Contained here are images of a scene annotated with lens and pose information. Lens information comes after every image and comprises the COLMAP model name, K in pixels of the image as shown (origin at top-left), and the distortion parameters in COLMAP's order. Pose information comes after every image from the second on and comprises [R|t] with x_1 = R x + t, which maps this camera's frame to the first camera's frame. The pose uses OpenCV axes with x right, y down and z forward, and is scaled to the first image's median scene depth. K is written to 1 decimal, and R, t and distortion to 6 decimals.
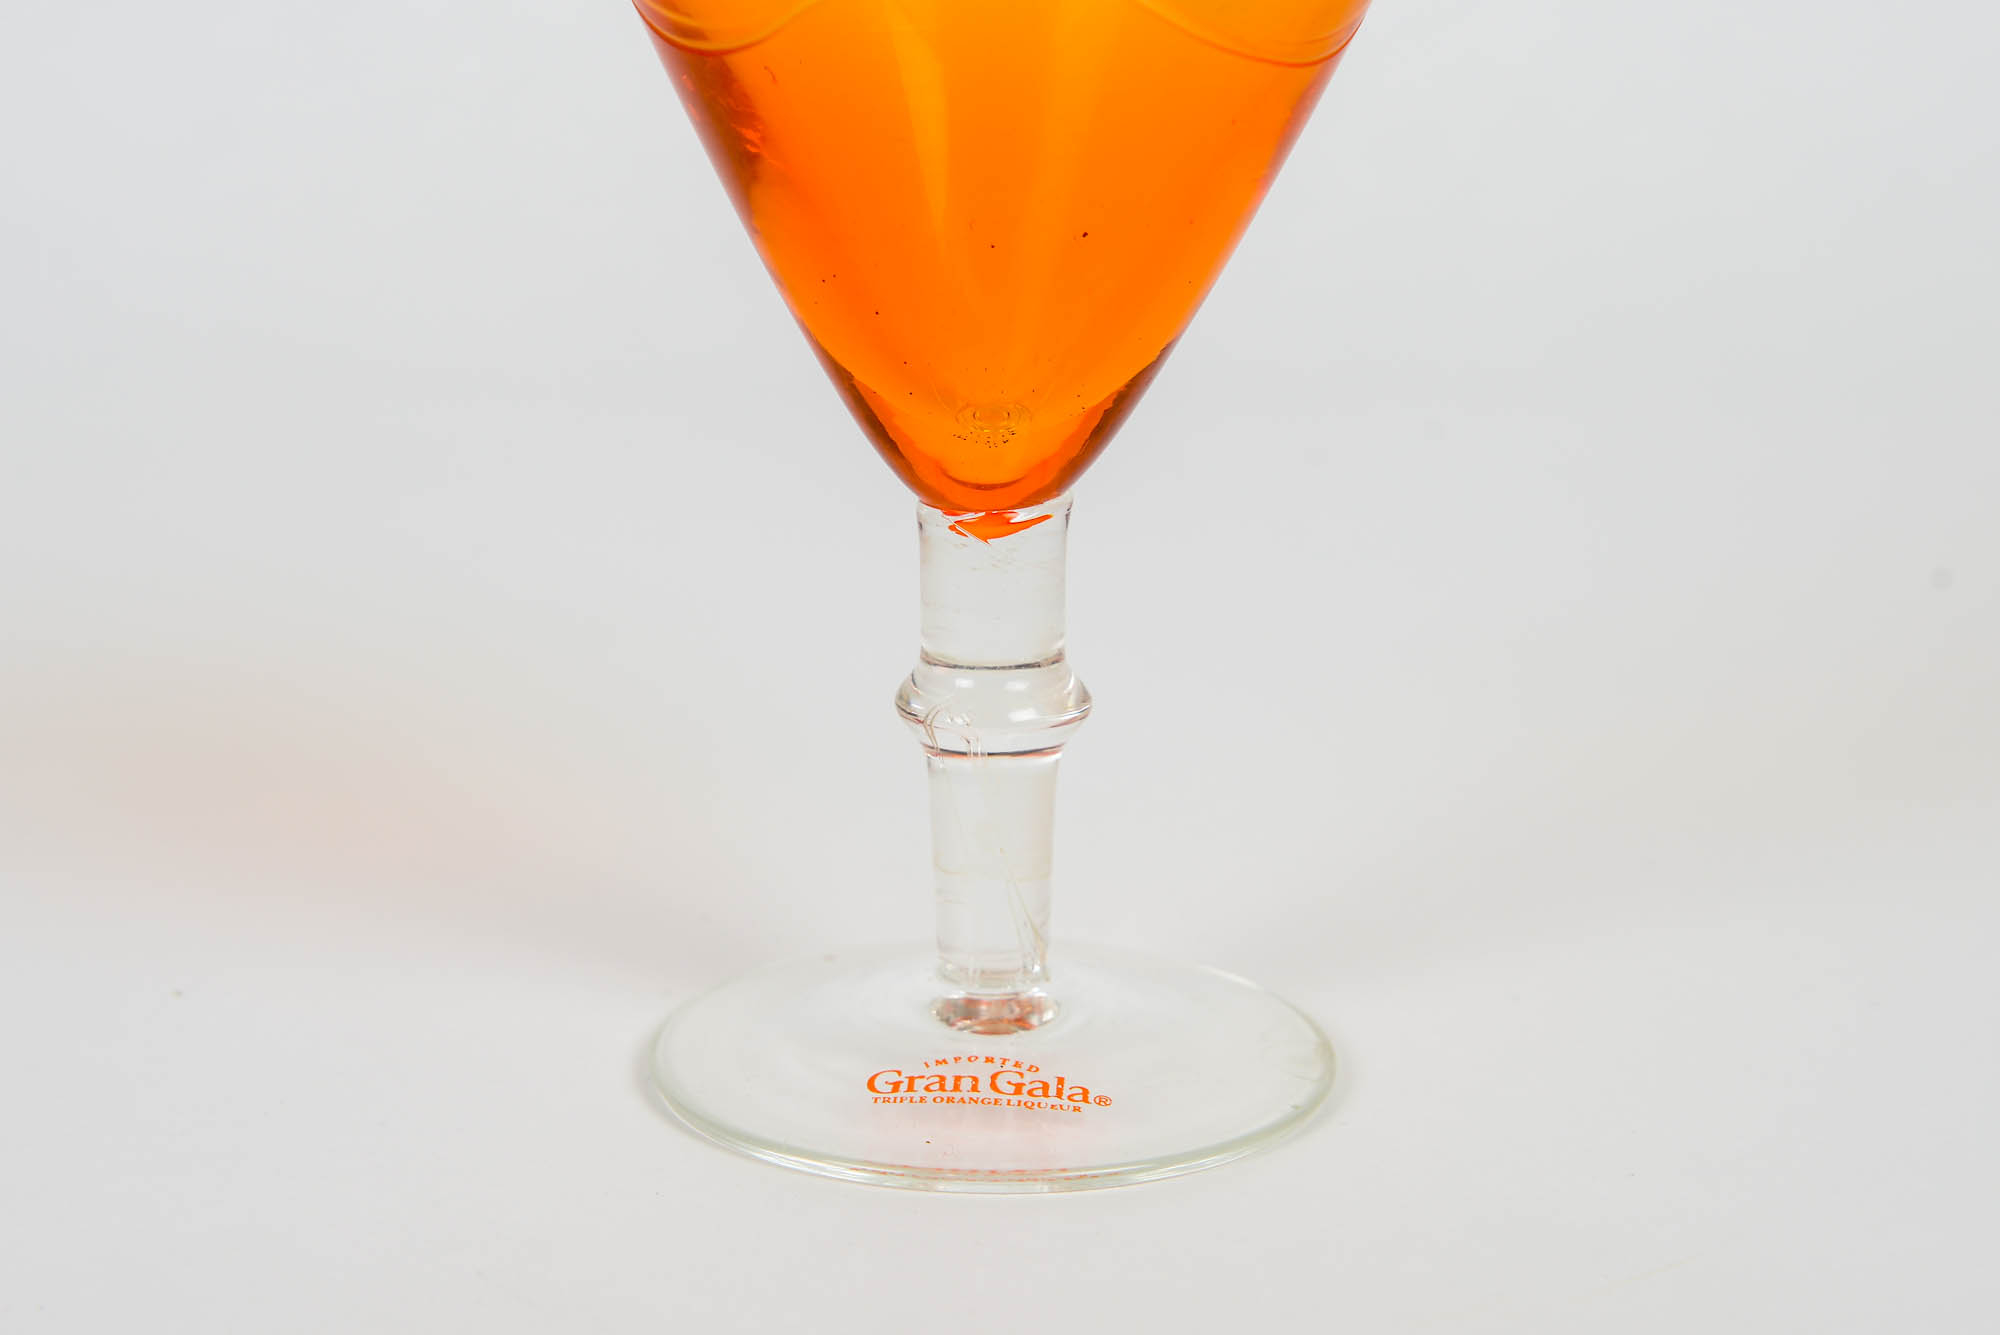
lens RADIAL K [[3824.6, 0, 1014.5], [0, 3824.6, 673.1], [0, 0, 1]] dist [0.054524, 0.000000]
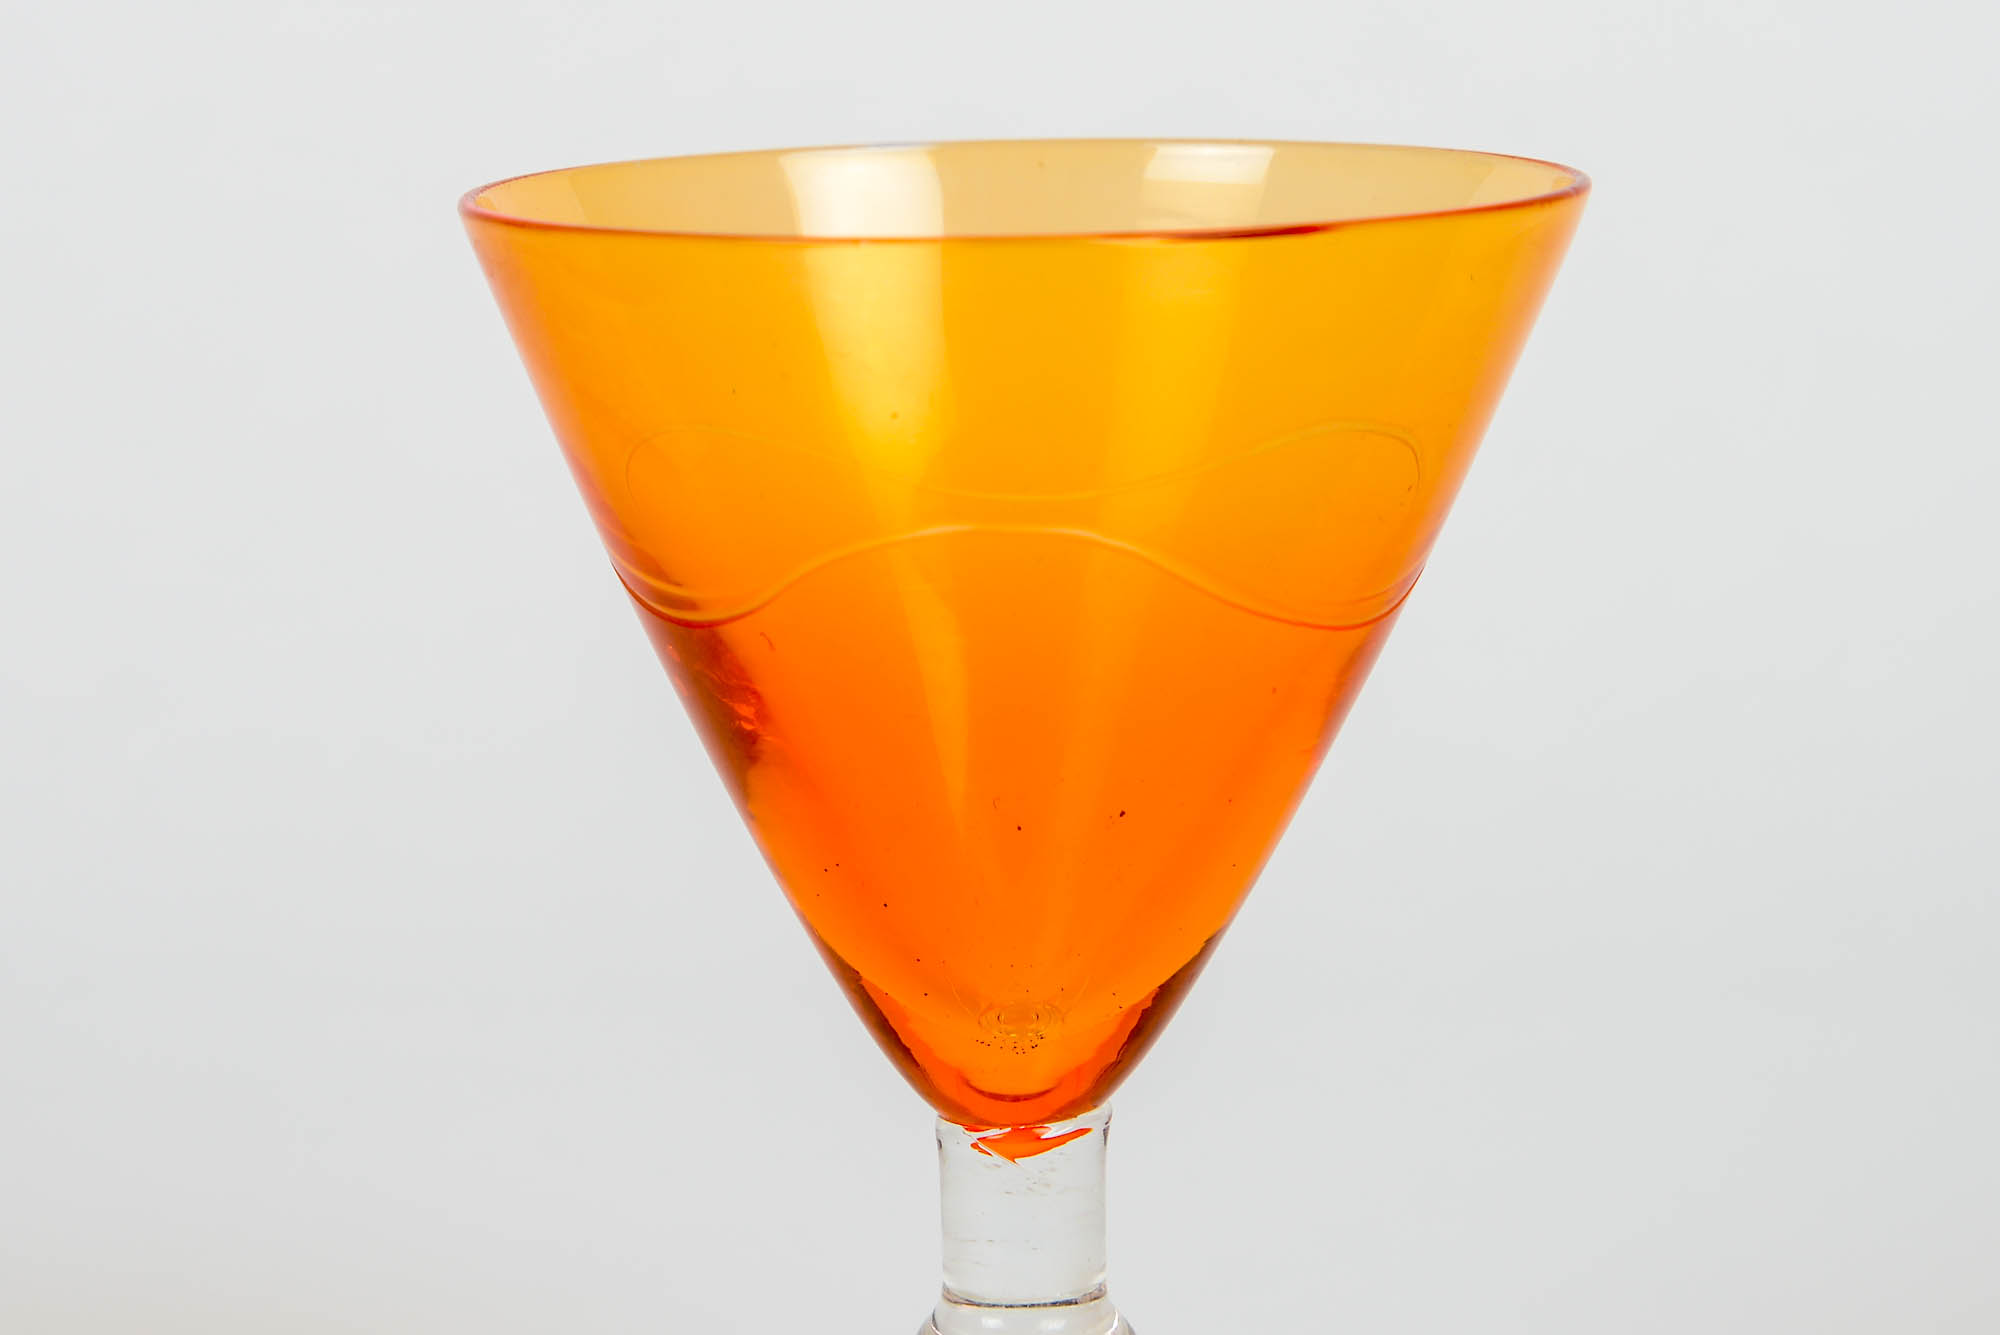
lens RADIAL K [[3824.6, 0, 1005.5], [0, 3824.6, 665.5], [0, 0, 1]] dist [0.054524, 0.000000]
pose [[0.999802, -0.018714, -0.006691, -0.001430], [0.017417, 0.987199, -0.158540, -0.007201], [0.009572, 0.158392, 0.987330, 0.108787]]
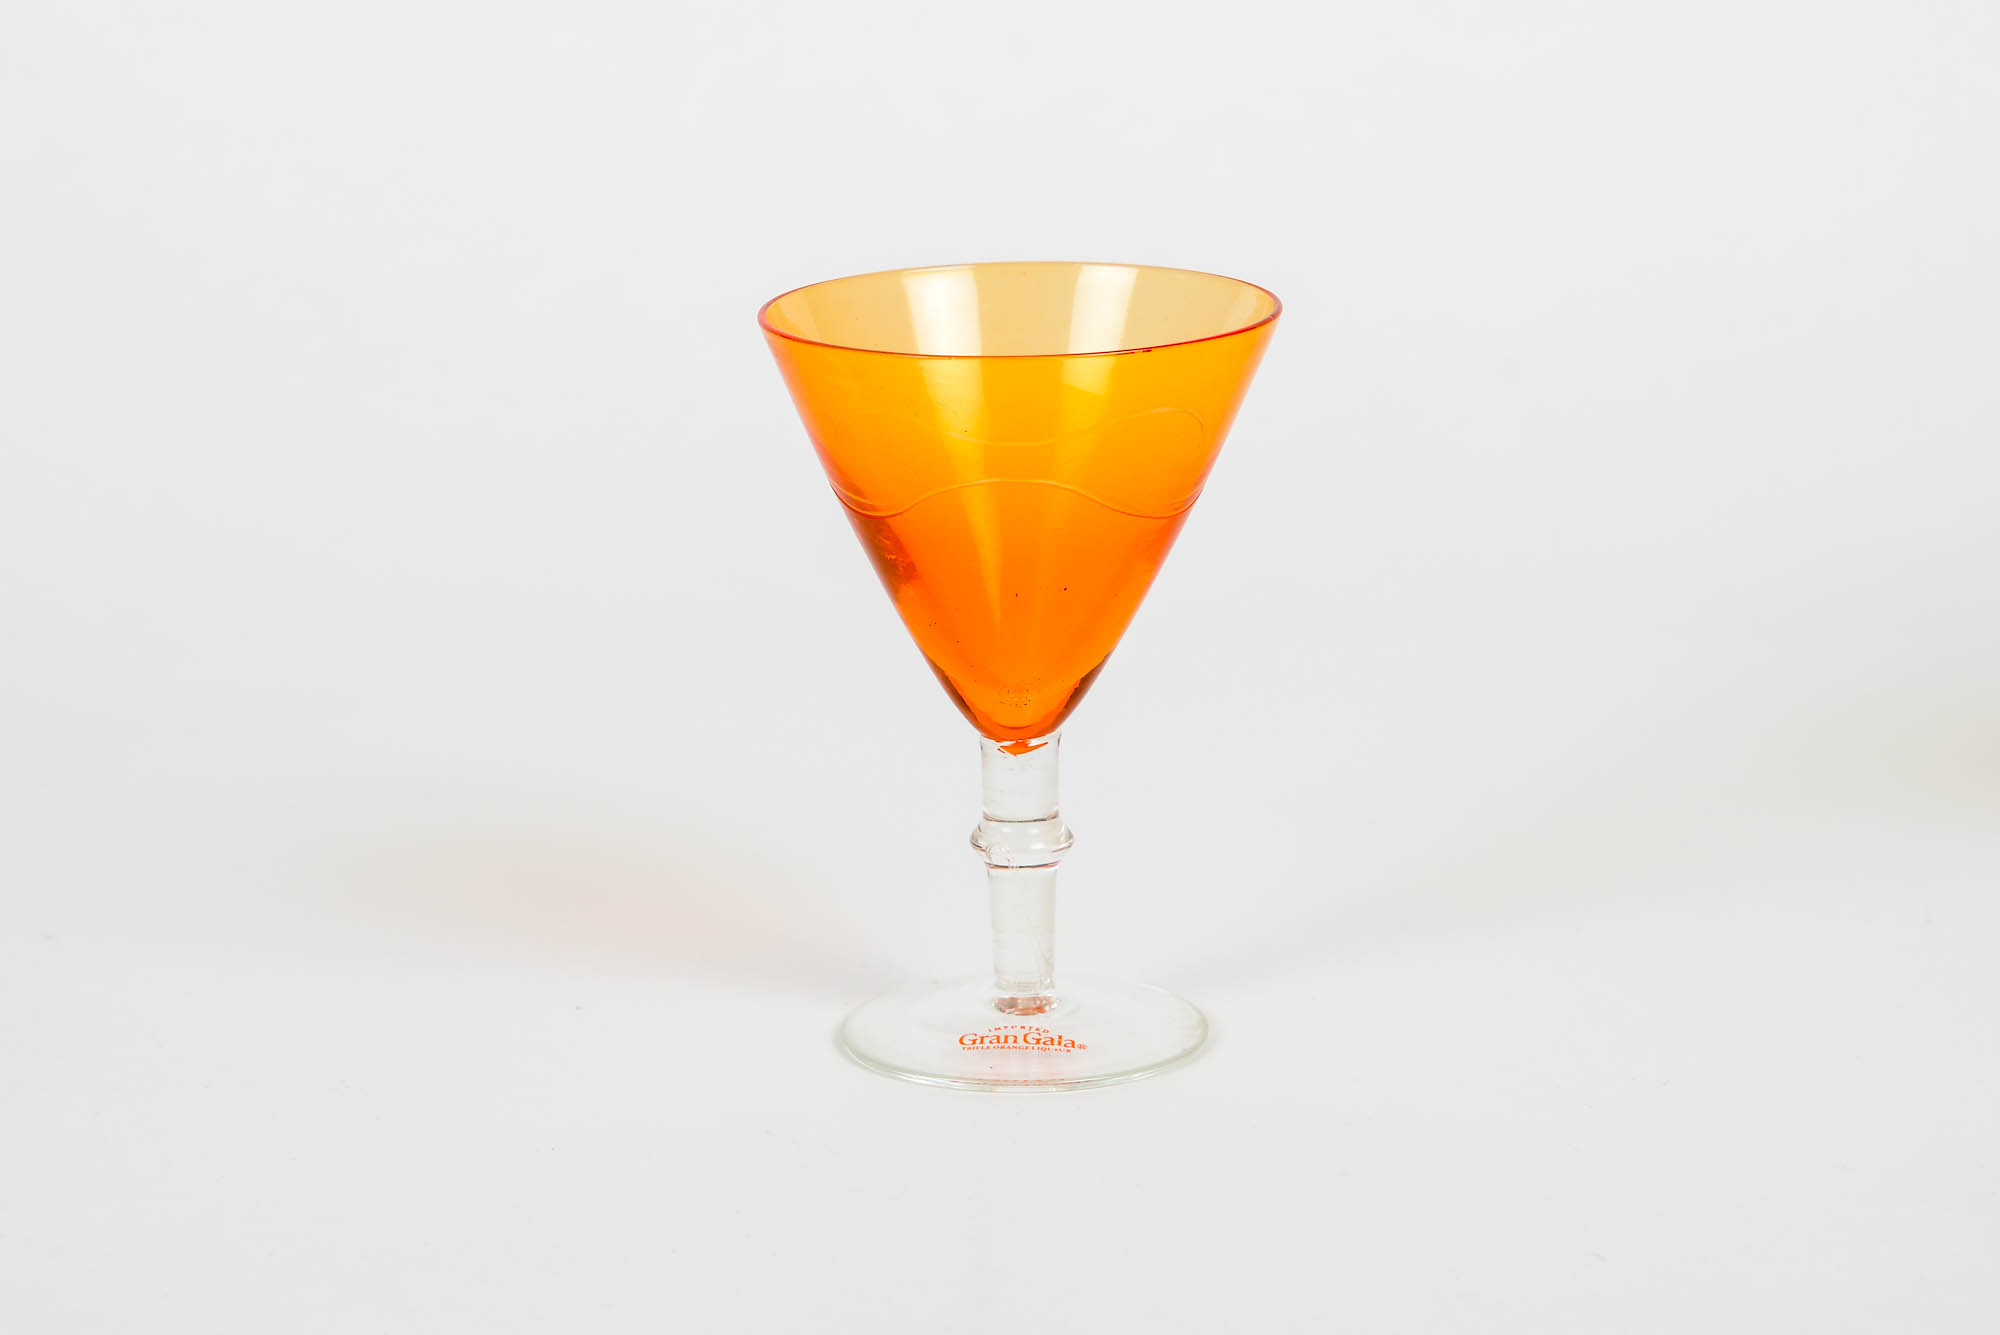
lens RADIAL K [[3824.6, 0, 1002.5], [0, 3824.6, 662.6], [0, 0, 1]] dist [0.054524, 0.000000]
pose [[0.999798, -0.018747, -0.007243, 0.000459], [0.018472, 0.999171, -0.036287, -0.011494], [0.007918, 0.036146, 0.999315, -0.906786]]
